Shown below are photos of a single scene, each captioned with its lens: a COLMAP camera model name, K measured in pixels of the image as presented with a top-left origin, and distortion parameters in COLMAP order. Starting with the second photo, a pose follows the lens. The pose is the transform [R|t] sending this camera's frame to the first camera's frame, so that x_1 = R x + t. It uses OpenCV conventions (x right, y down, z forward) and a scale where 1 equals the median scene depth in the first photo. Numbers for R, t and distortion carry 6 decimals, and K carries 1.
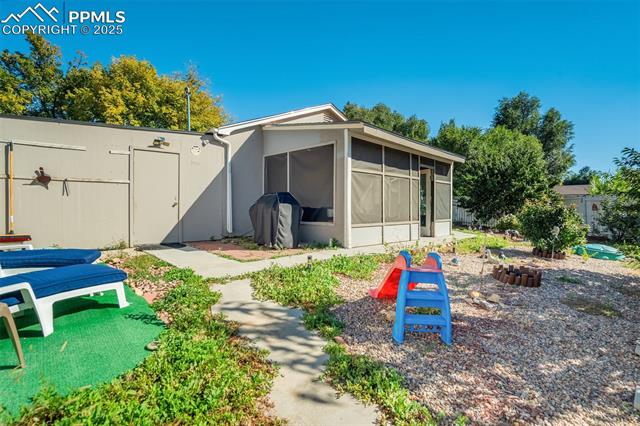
lens RADIAL K [[290.6, 0, 320.7], [0, 290.6, 209.6], [0, 0, 1]] dist [-0.026297, 0.001309]
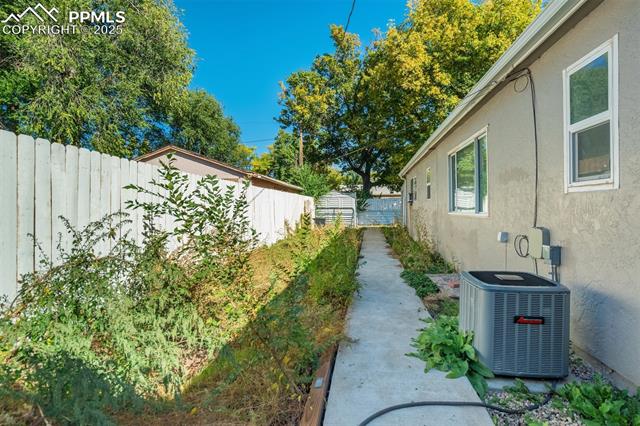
lens RADIAL K [[290.6, 0, 321.5], [0, 290.6, 211.9], [0, 0, 1]] dist [-0.026297, 0.001309]
pose [[0.596083, 0.000064, -0.802923, -0.314304], [0.000141, 1.000000, 0.000184, -0.016935], [0.802923, -0.000223, 0.596083, 0.435974]]
